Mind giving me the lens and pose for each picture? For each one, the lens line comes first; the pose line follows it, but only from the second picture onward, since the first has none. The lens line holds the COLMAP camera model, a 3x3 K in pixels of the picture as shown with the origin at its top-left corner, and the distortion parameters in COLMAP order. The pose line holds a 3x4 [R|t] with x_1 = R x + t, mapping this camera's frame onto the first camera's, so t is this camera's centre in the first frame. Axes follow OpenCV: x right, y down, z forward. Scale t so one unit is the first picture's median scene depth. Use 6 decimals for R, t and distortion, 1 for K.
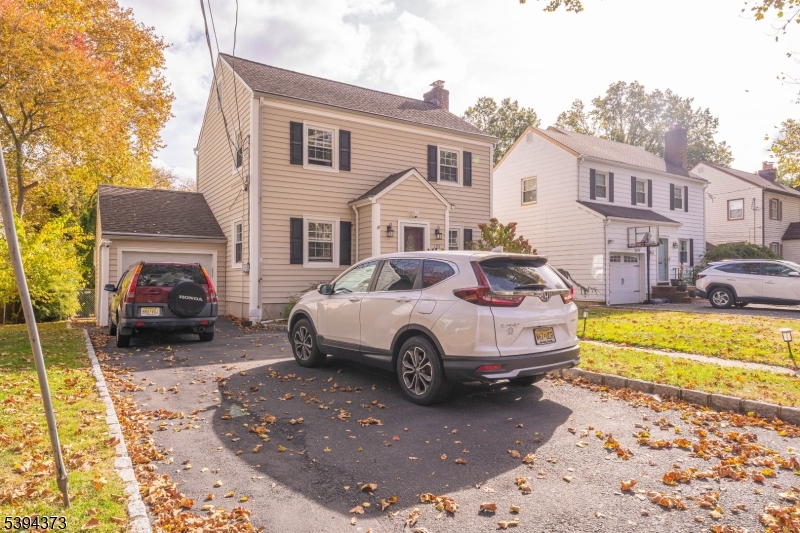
lens RADIAL K [[500.8, 0, 401.4], [0, 500.8, 268.5], [0, 0, 1]] dist [0.003799, 0.002299]
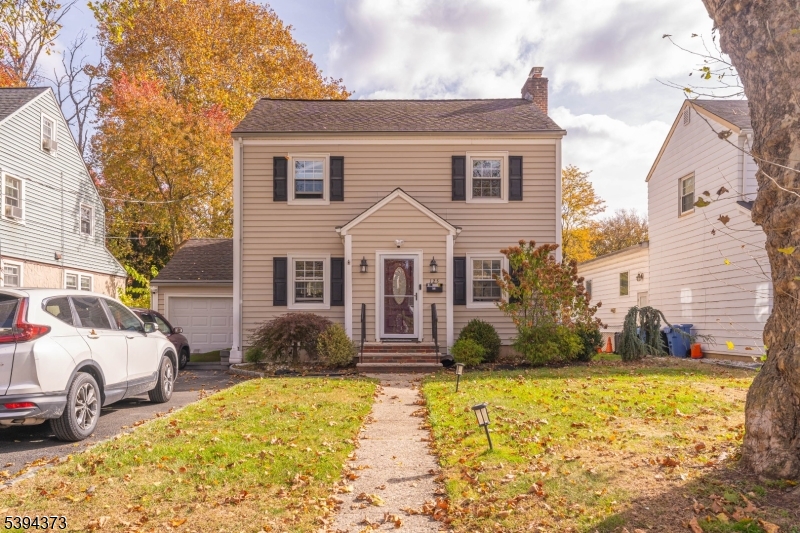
lens RADIAL K [[500.8, 0, 398.9], [0, 500.8, 314.8], [0, 0, 1]] dist [0.003799, 0.002299]
pose [[0.843674, -0.004079, -0.536841, 0.460406], [0.010050, 0.999916, 0.008197, 0.002286], [0.536762, -0.012311, 0.843644, 0.296936]]
